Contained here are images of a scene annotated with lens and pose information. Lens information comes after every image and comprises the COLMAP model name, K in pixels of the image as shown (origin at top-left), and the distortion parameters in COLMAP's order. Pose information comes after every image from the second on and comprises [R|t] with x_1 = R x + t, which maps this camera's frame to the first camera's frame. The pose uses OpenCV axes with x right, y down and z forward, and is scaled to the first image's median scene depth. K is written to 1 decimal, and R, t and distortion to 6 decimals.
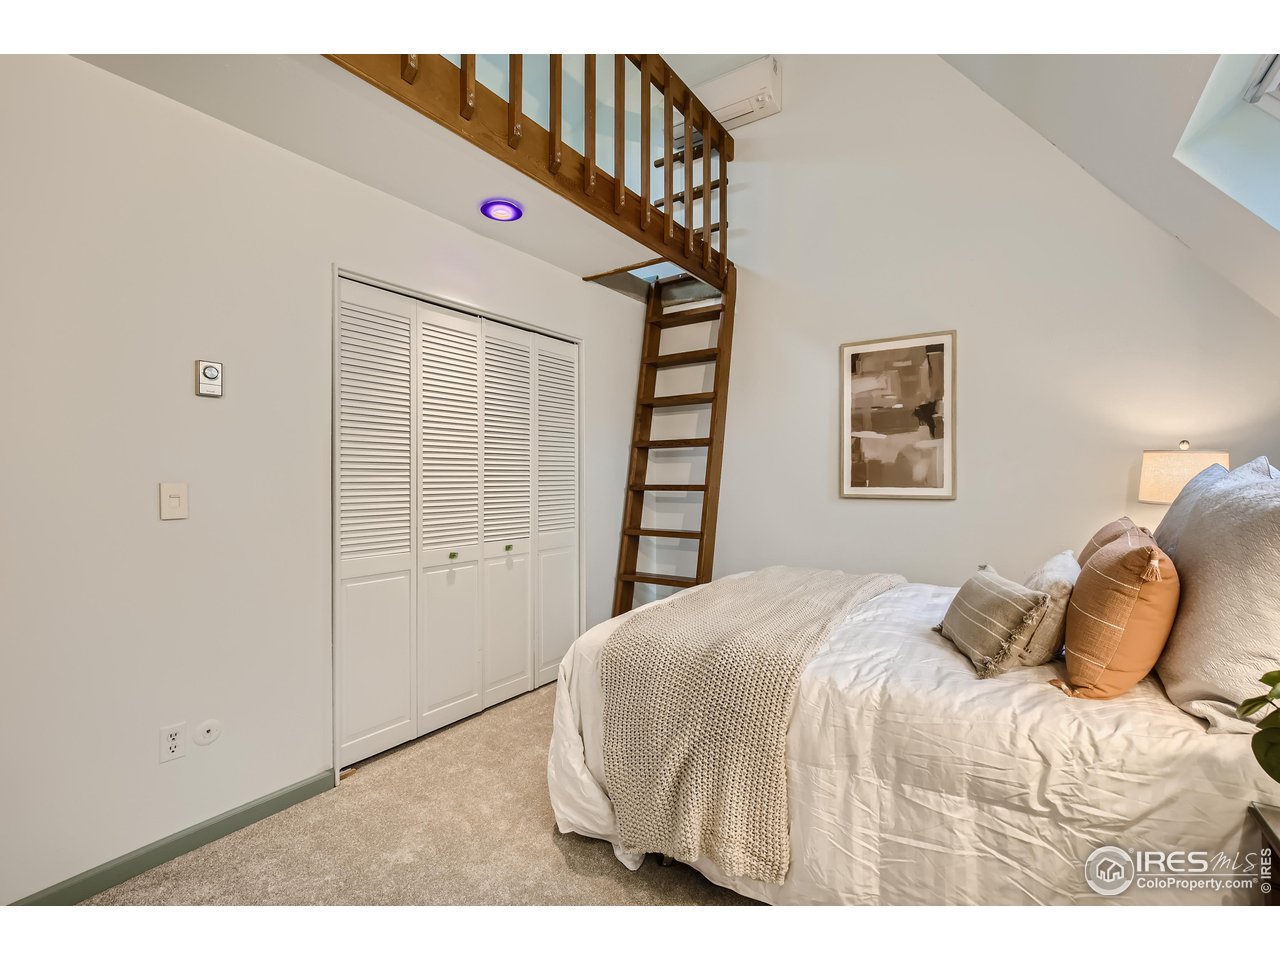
lens RADIAL K [[578.8, 0, 640.0], [0, 578.8, 480.0], [0, 0, 1]] dist [0.001076, 0.000152]
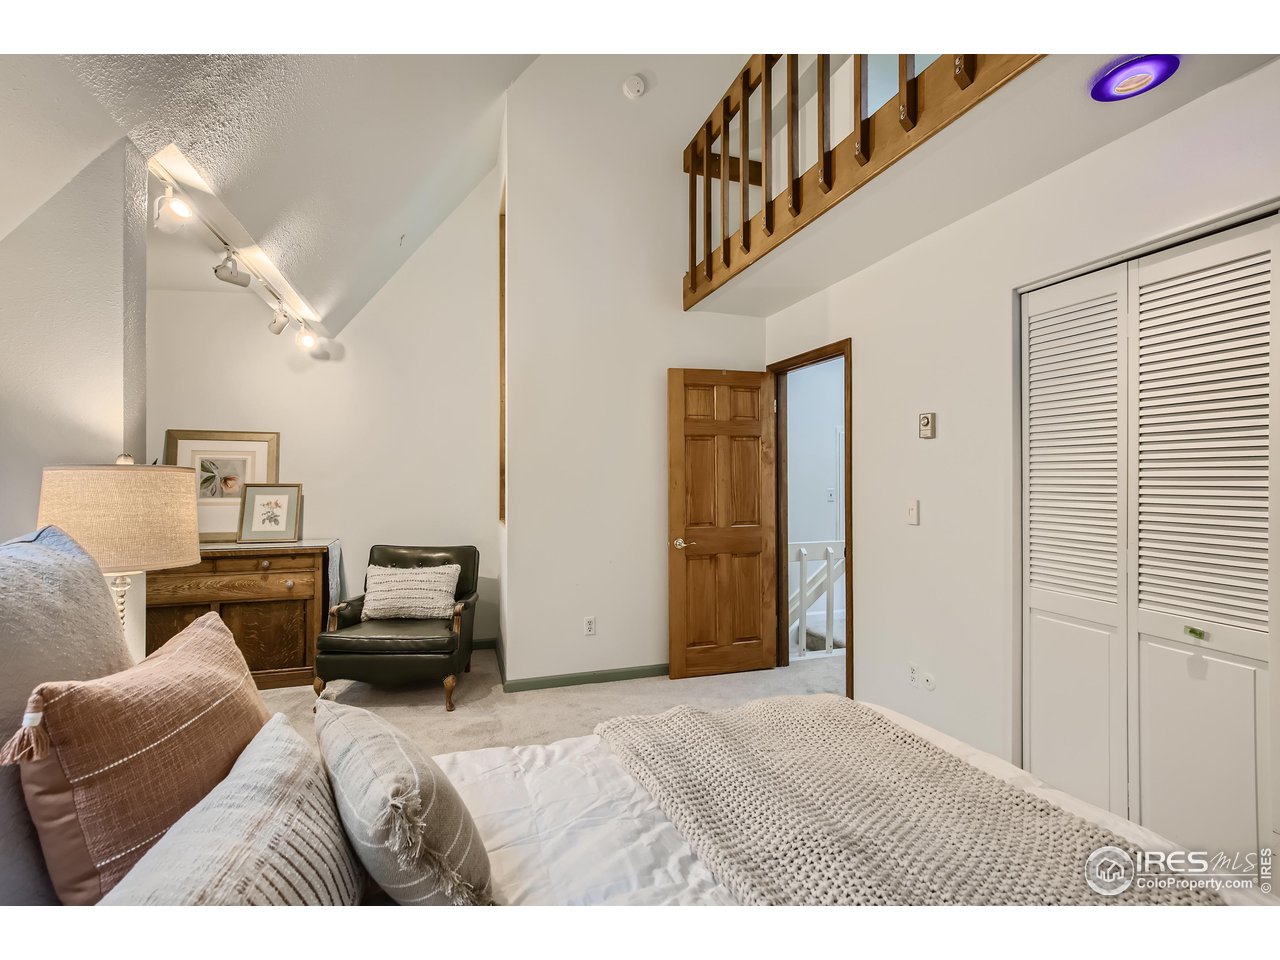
lens RADIAL K [[578.8, 0, 640.0], [0, 578.8, 480.0], [0, 0, 1]] dist [0.001076, 0.000152]
pose [[-0.626384, 0.006160, -0.779490, 0.568306], [0.007899, 0.999968, 0.001554, -0.041536], [0.779475, -0.005184, -0.626412, 0.987050]]
